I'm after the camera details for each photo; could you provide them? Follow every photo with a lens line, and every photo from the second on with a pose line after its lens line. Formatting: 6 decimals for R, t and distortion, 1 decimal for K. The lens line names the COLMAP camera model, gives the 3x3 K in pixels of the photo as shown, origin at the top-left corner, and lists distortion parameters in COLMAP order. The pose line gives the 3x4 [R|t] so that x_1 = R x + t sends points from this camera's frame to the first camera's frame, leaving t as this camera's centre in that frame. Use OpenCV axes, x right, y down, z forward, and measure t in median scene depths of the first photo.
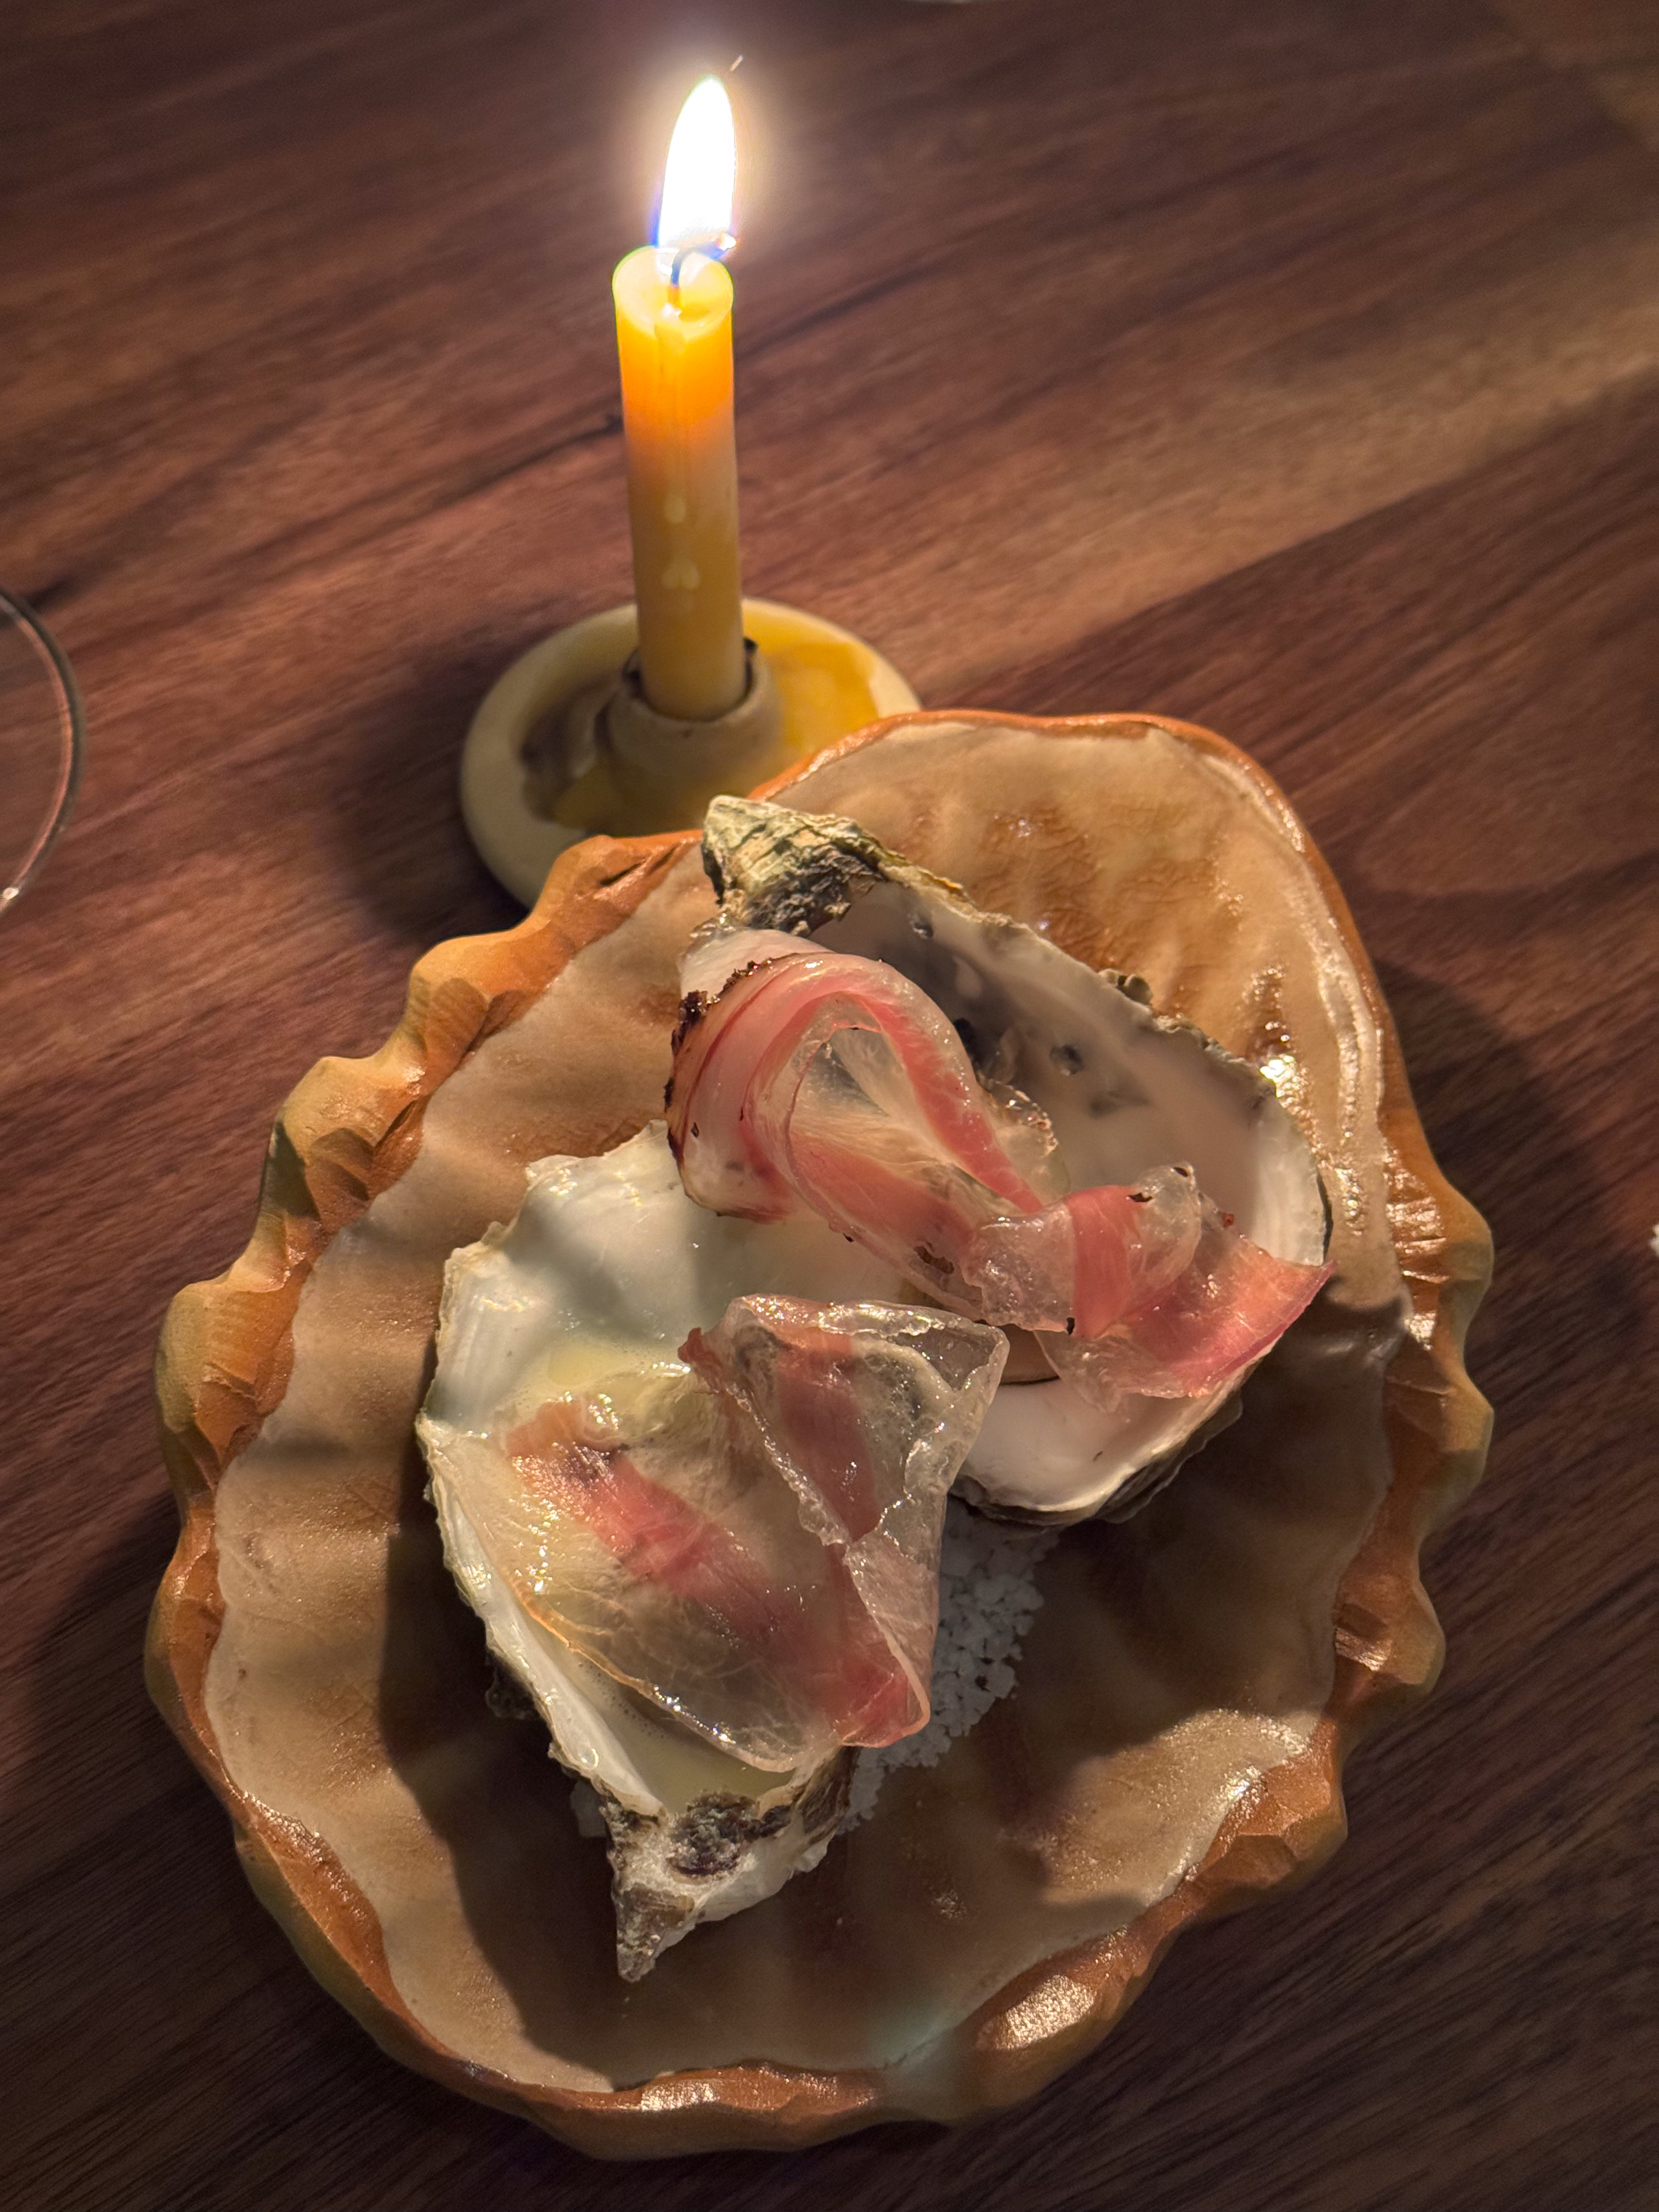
lens RADIAL K [[3253.7, 0, 829.5], [0, 3253.7, 1106.0], [0, 0, 1]] dist [0.227730, -0.558098]
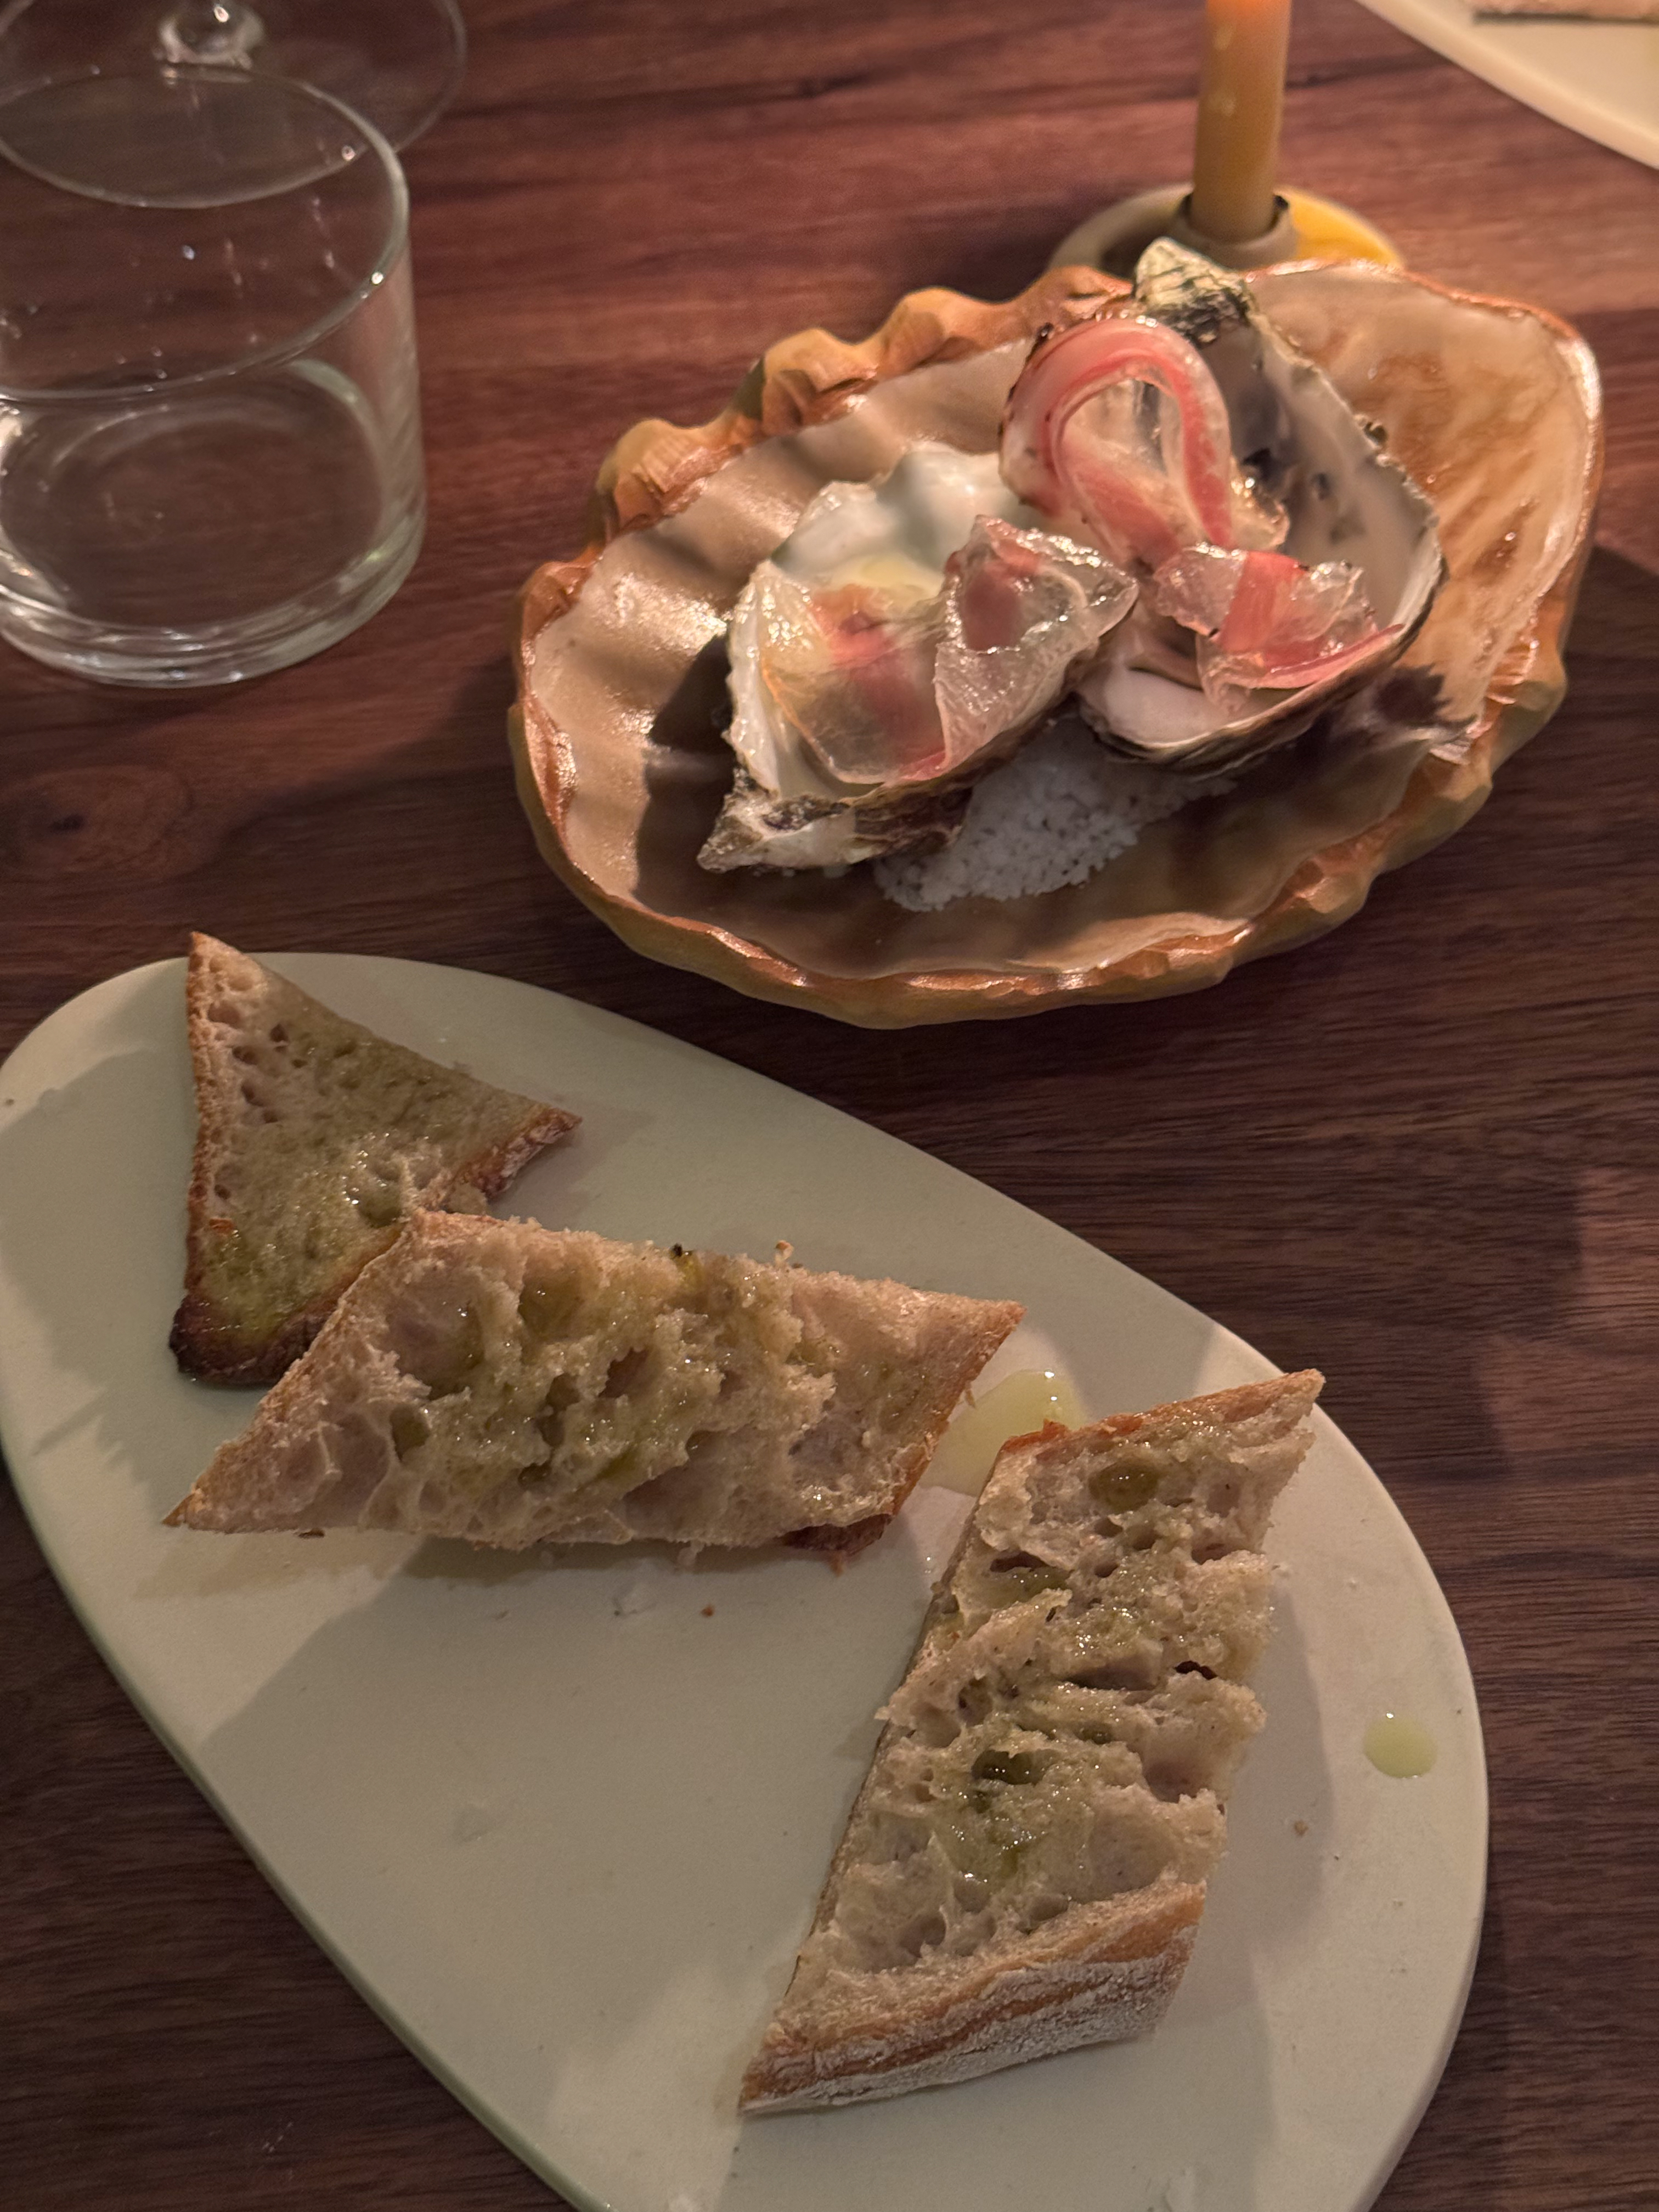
lens RADIAL K [[3253.7, 0, 829.5], [0, 3253.7, 1106.0], [0, 0, 1]] dist [0.227730, -0.558098]
pose [[0.887879, 0.343032, -0.306594, 0.394789], [-0.353375, 0.935199, 0.022992, 0.261761], [0.294613, 0.087928, 0.951563, -0.295866]]
